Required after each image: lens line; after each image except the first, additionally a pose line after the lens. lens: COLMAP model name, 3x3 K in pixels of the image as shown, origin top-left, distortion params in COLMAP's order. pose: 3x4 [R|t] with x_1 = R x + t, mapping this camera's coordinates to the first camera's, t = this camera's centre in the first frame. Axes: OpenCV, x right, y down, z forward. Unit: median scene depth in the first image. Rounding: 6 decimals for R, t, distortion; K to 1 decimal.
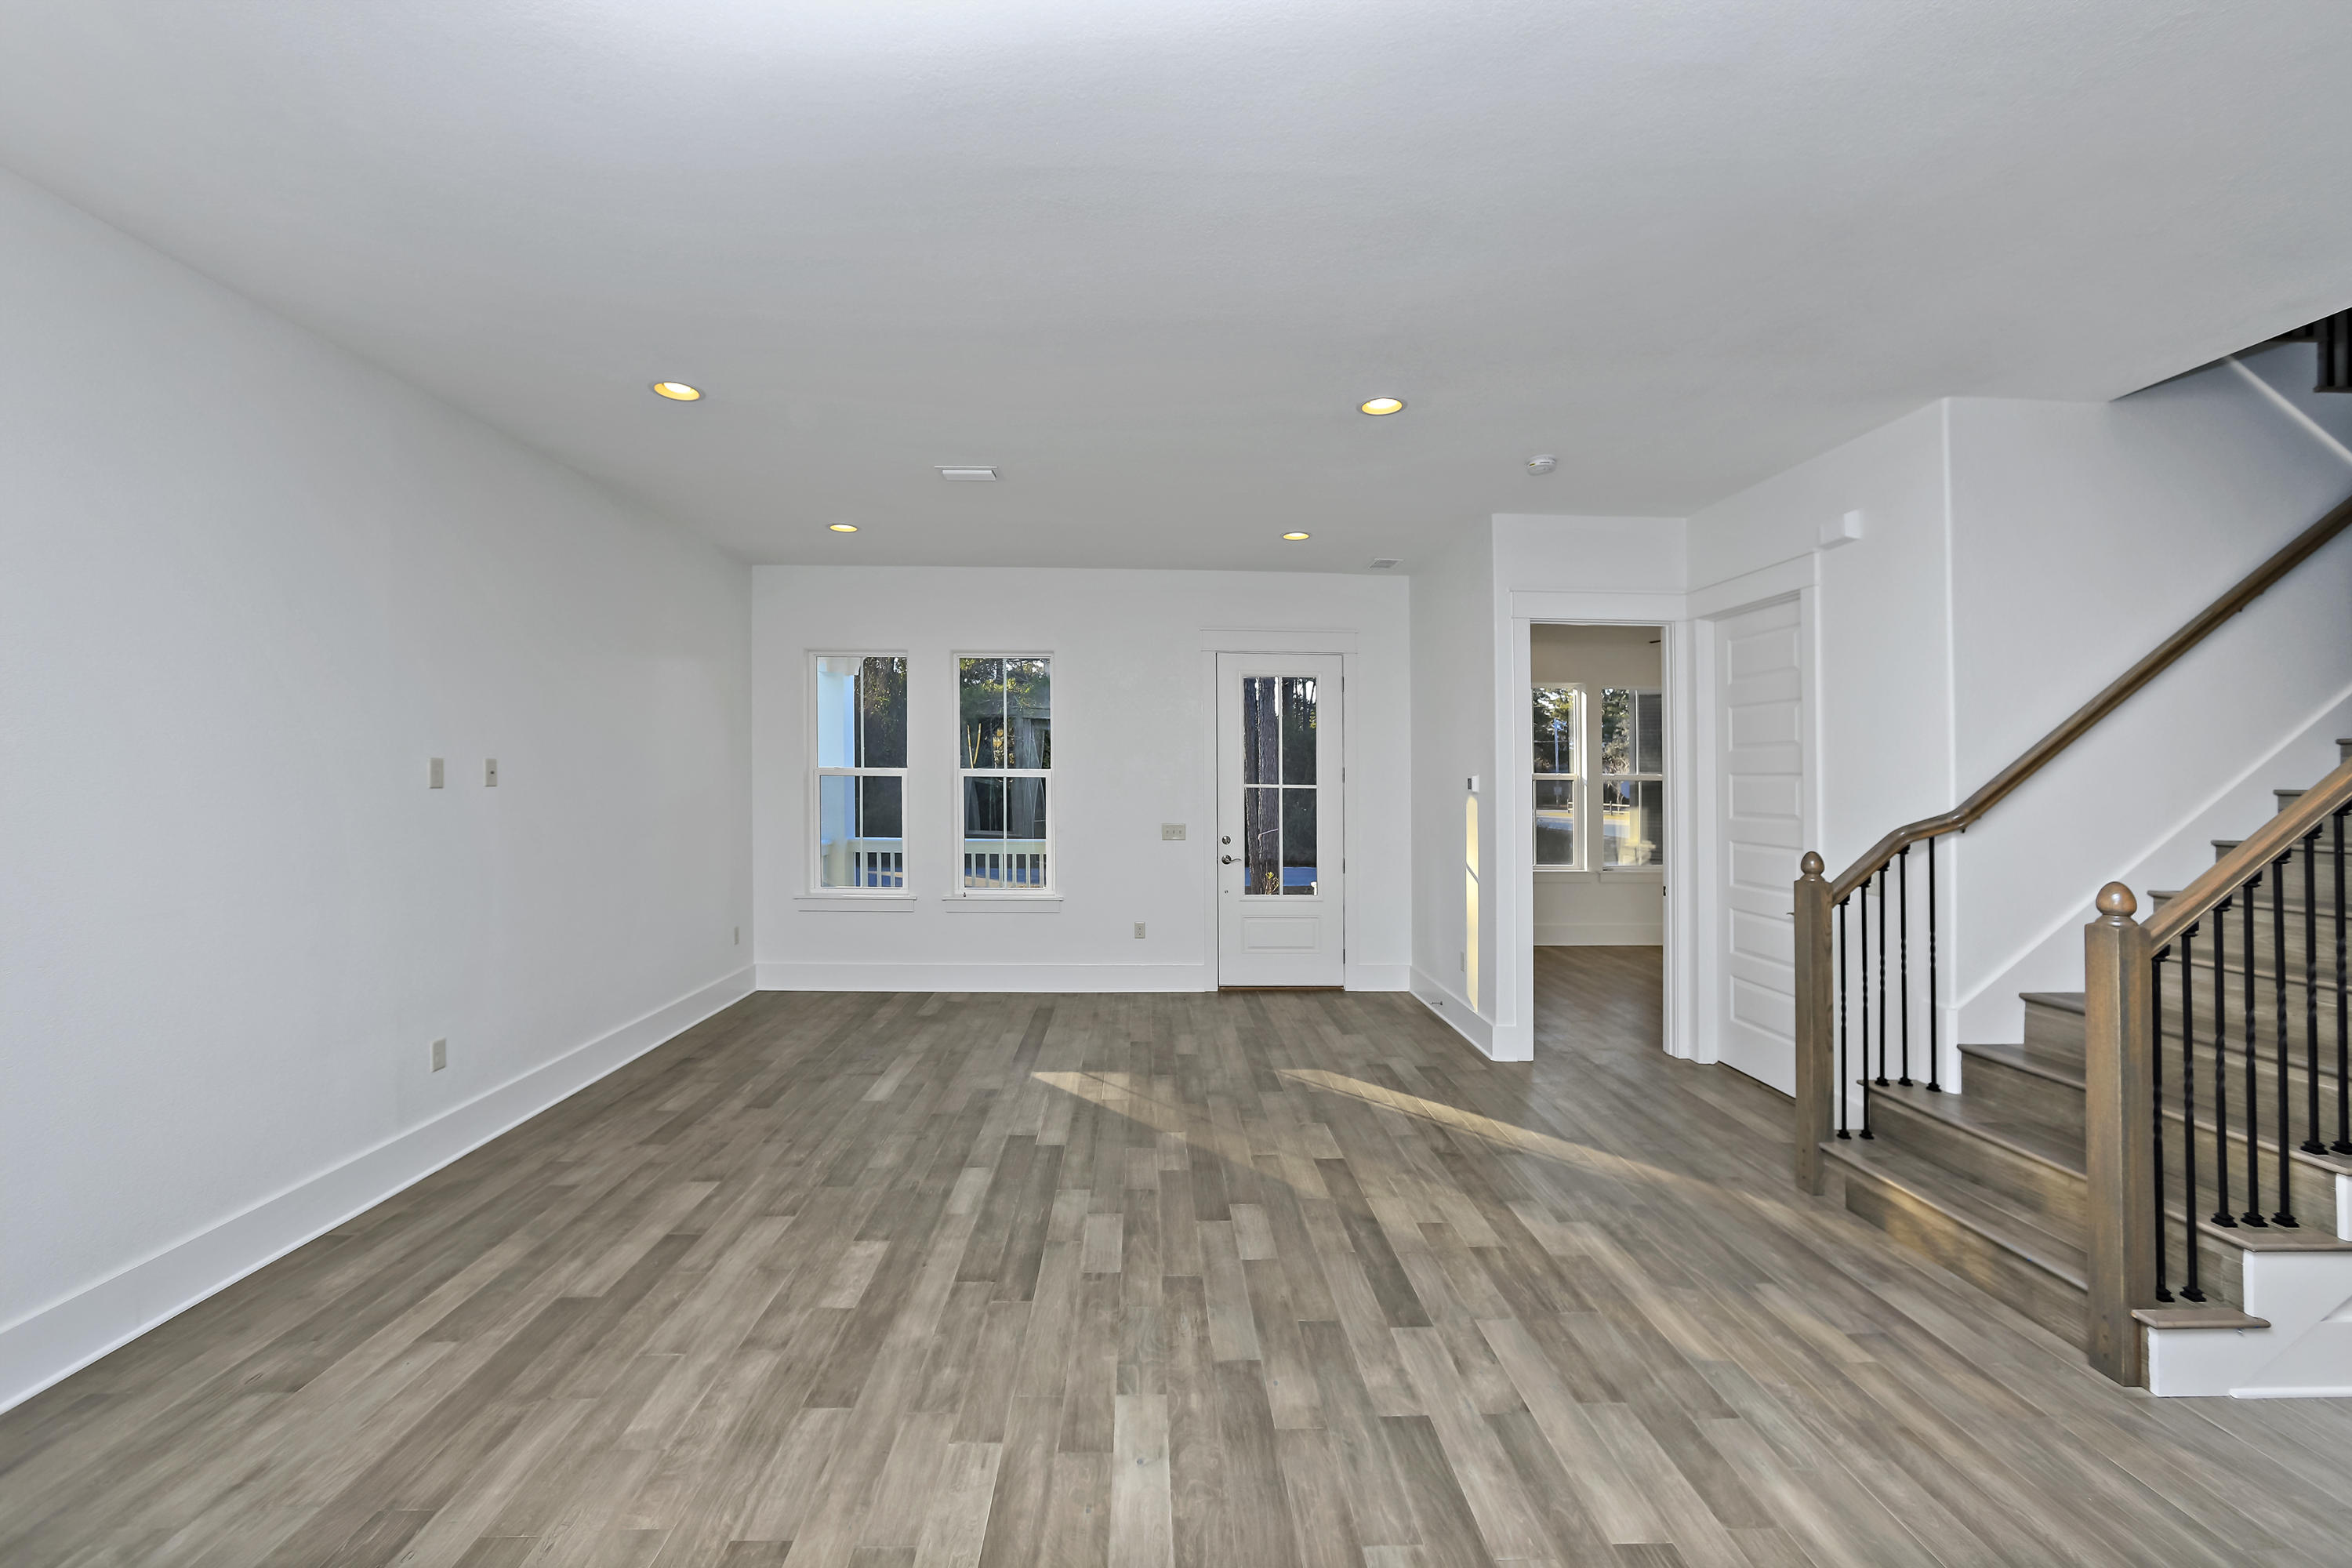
lens RADIAL K [[936.2, 0, 1182.9], [0, 936.2, 778.4], [0, 0, 1]] dist [-0.040936, 0.017540]
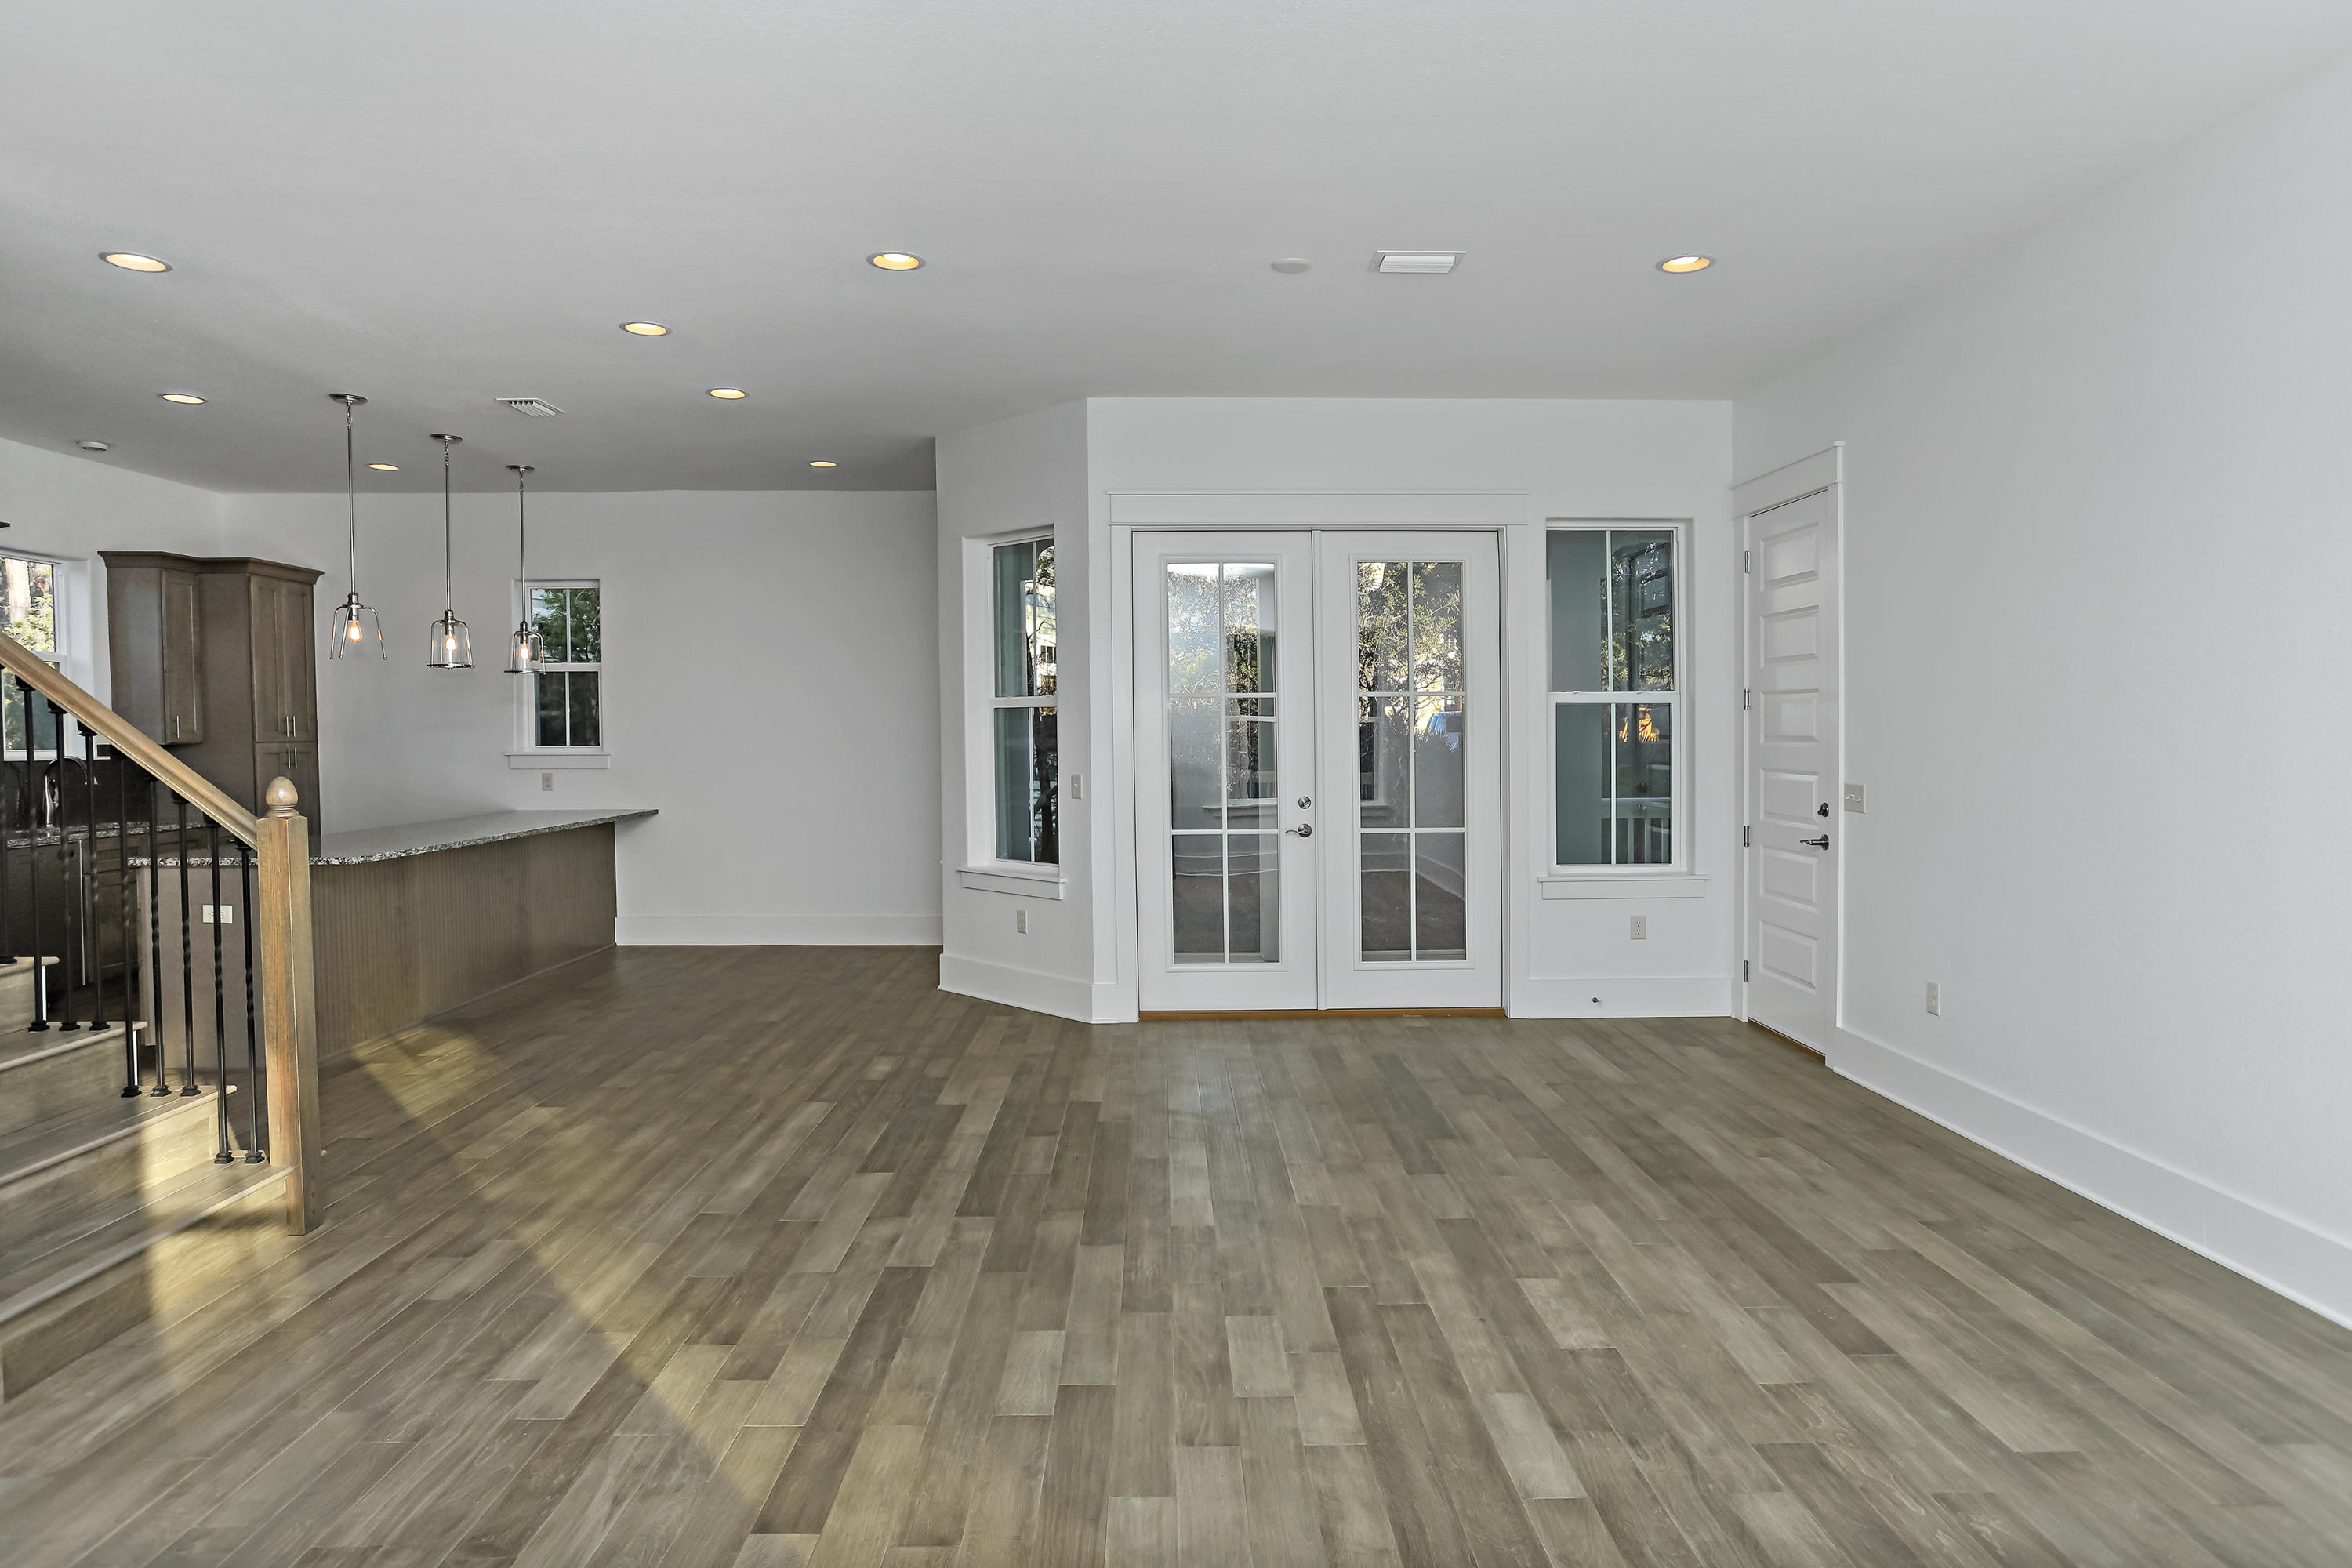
lens RADIAL K [[1395.6, 0, 1223.0], [0, 1395.6, 771.0], [0, 0, 1]] dist [-0.052800, 0.038974]
pose [[-0.999973, -0.007008, -0.002010, -0.054180], [-0.007062, 0.999579, 0.028154, 0.037617], [0.001812, 0.028167, -0.999602, 1.950024]]
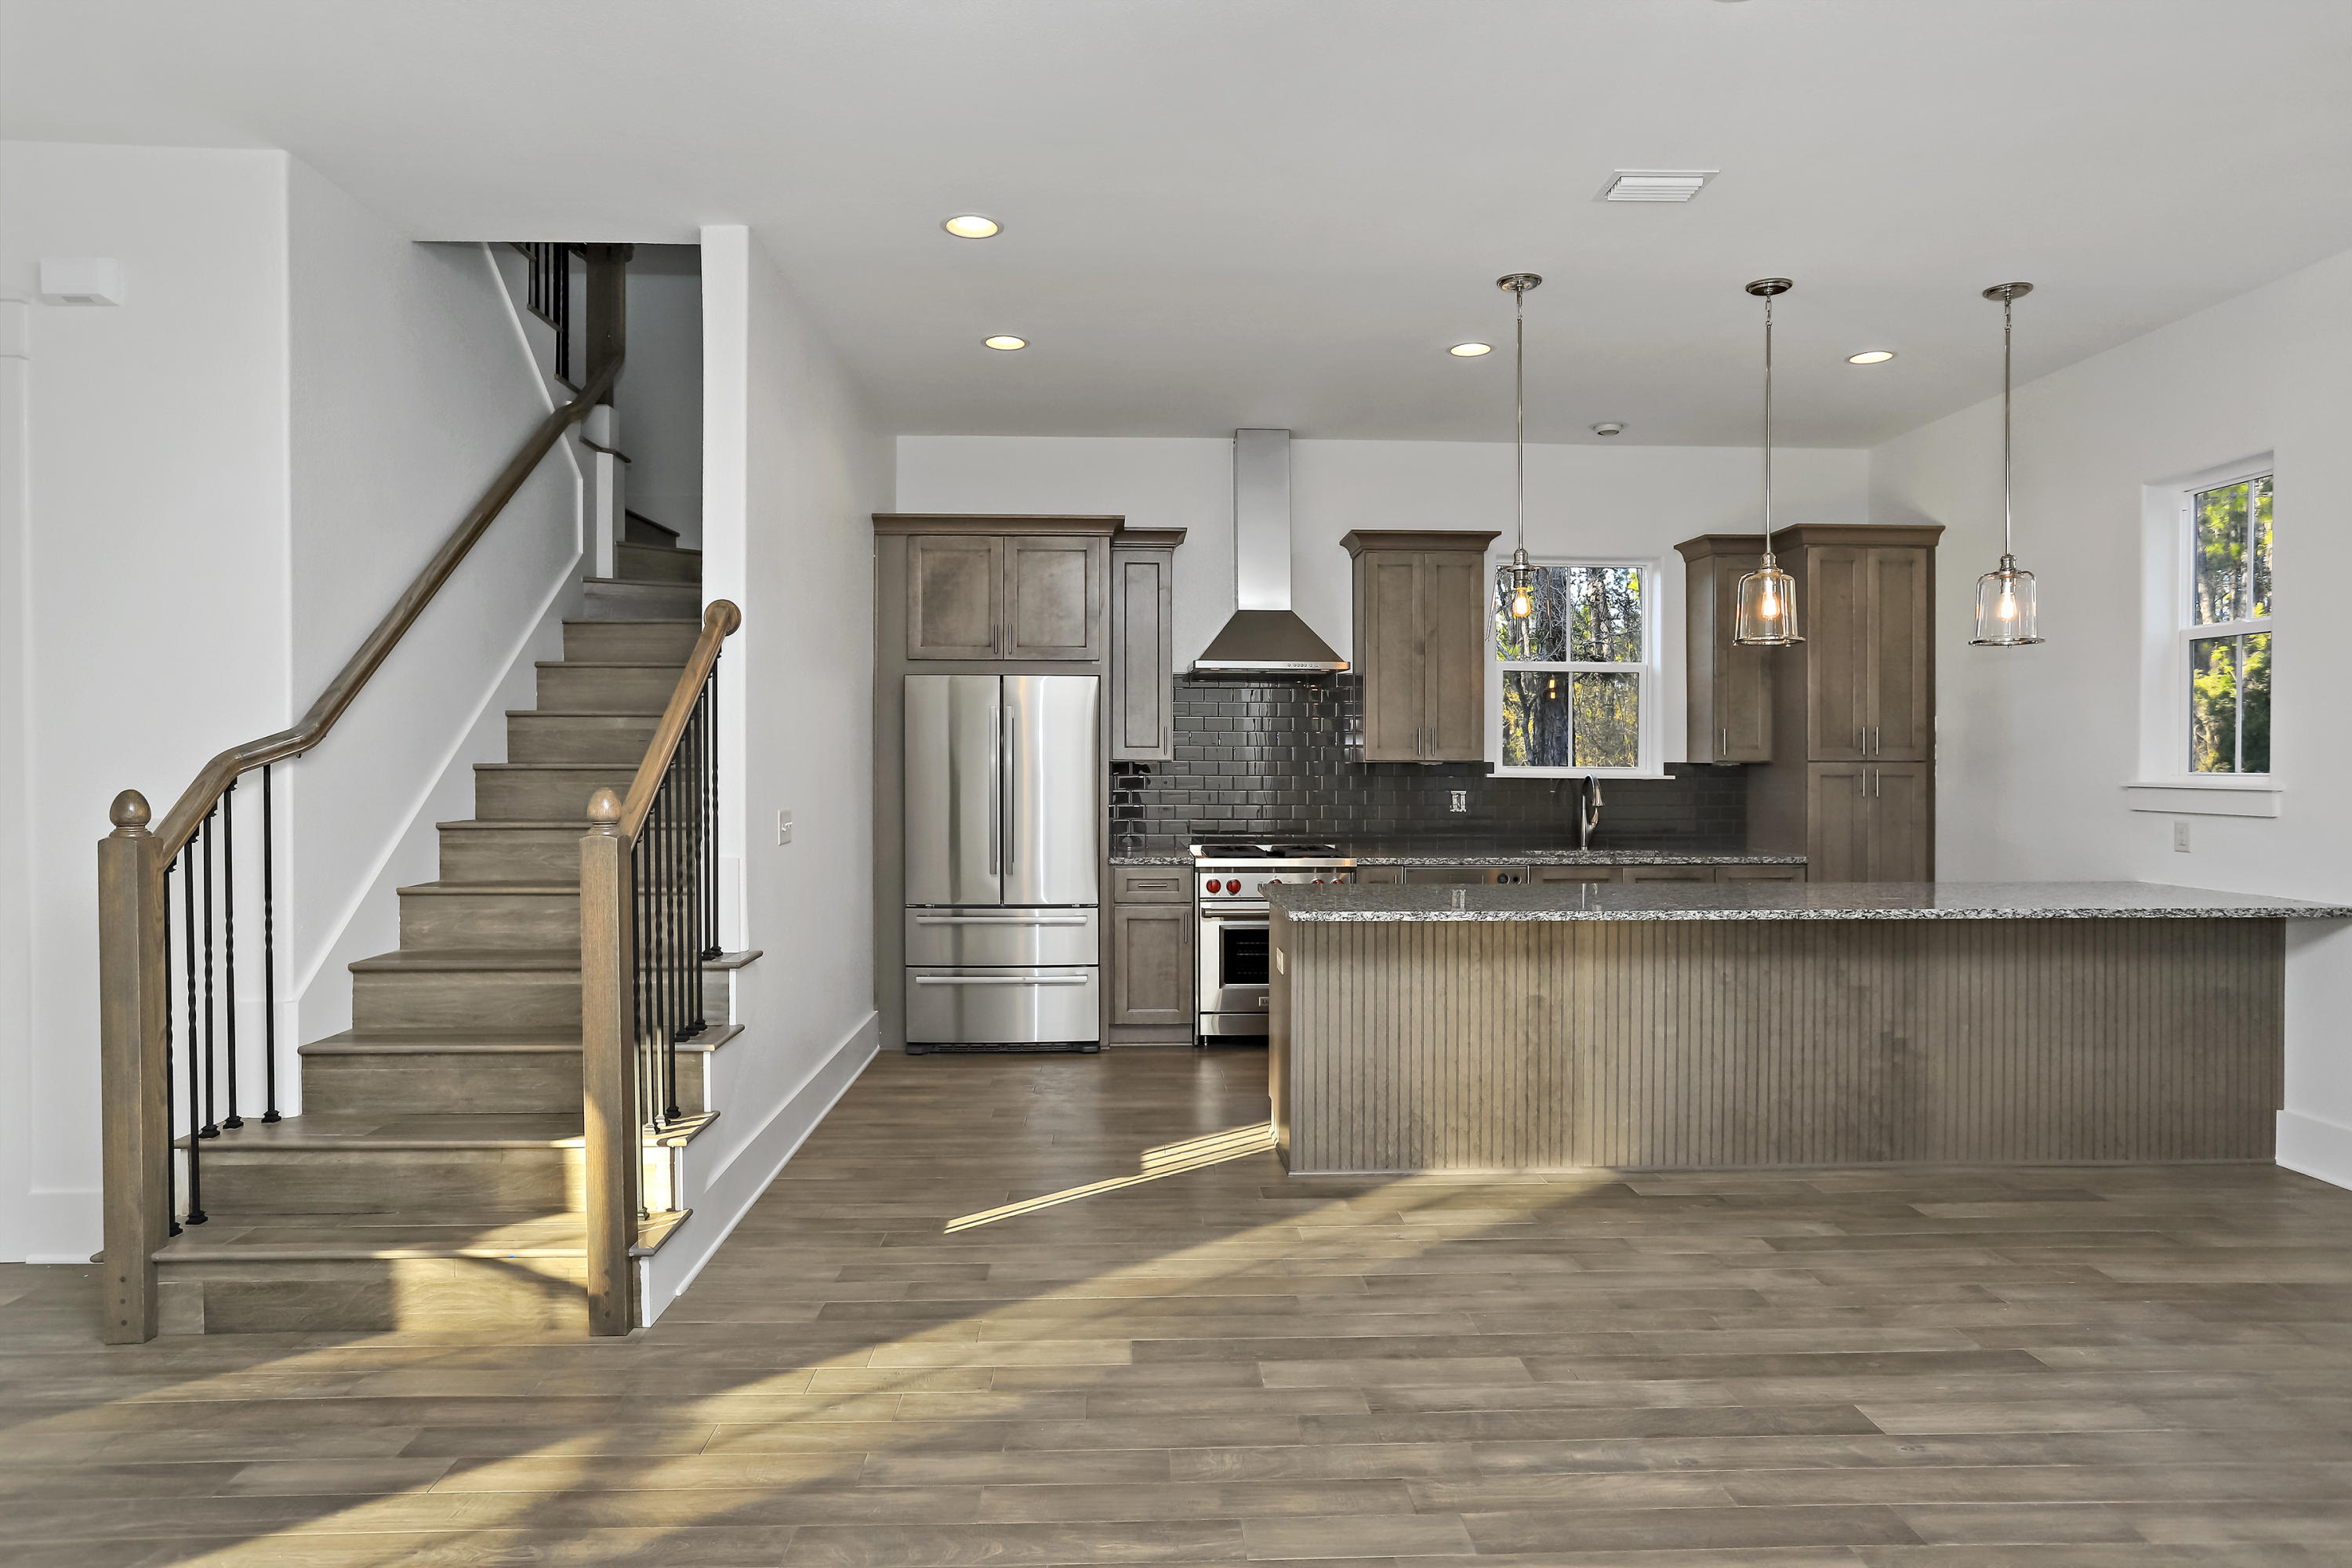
lens RADIAL K [[1381.7, 0, 1136.8], [0, 1381.7, 747.0], [0, 0, 1]] dist [-0.051670, 0.040652]
pose [[0.016257, 0.002013, 0.999866, -0.242181], [-0.003043, 0.999993, -0.001964, 0.054922], [-0.999863, -0.003011, 0.016263, 0.339218]]
